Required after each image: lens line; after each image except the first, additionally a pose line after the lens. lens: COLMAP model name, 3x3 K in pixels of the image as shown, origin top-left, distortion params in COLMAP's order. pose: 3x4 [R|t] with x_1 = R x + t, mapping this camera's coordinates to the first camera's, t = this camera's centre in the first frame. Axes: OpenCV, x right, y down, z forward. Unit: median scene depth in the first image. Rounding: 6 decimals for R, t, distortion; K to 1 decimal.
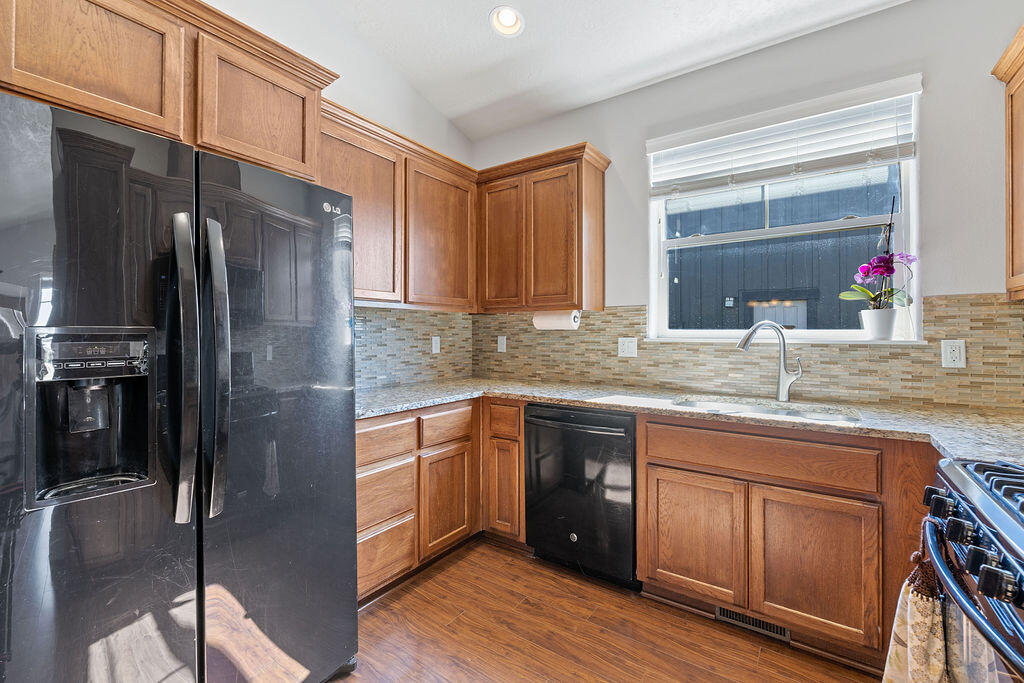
lens RADIAL K [[442.5, 0, 514.5], [0, 442.5, 329.8], [0, 0, 1]] dist [-0.000718, -0.001609]
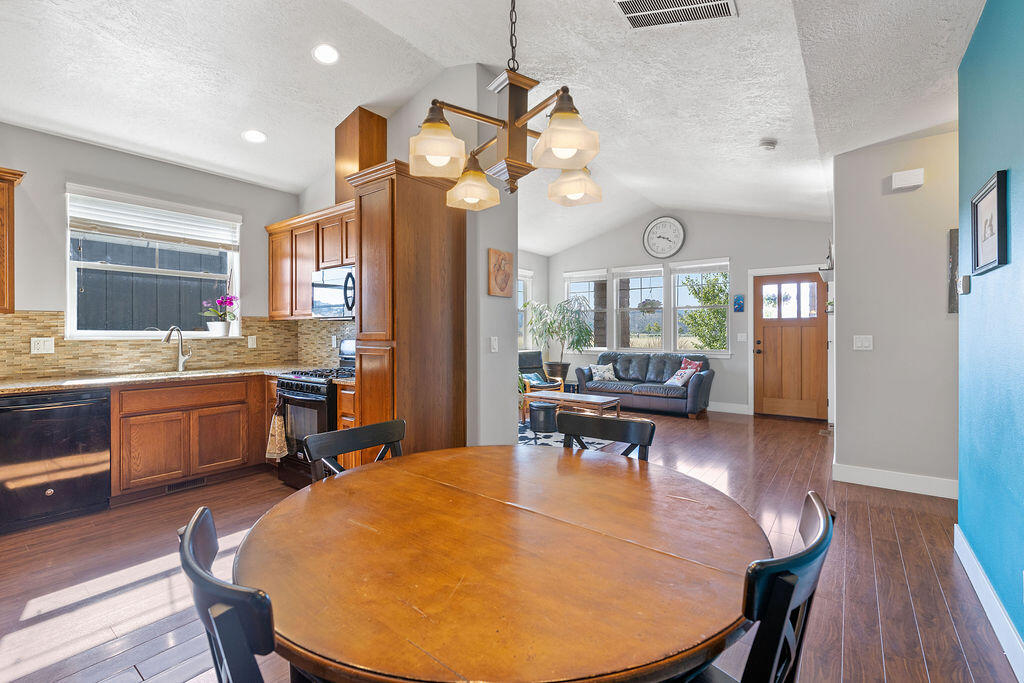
lens RADIAL K [[451.6, 0, 519.8], [0, 451.6, 334.0], [0, 0, 1]] dist [-0.000985, -0.000874]
pose [[0.033108, -0.006296, 0.999432, -1.084075], [-0.005749, 0.999962, 0.006490, -0.008459], [-0.999435, -0.005961, 0.033070, -0.395400]]
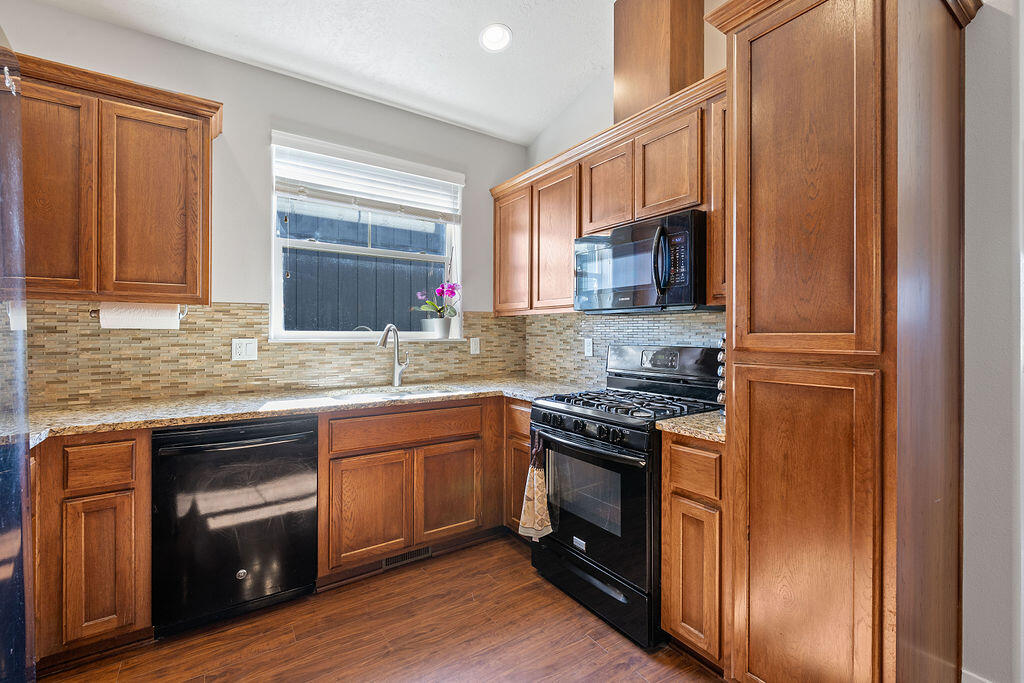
lens RADIAL K [[442.5, 0, 512.4], [0, 442.5, 334.2], [0, 0, 1]] dist [-0.000718, -0.001609]
pose [[0.354114, -0.001977, 0.935200, -0.455381], [-0.008910, 0.999945, 0.005487, -0.001287], [-0.935160, -0.010276, 0.354077, 0.207736]]
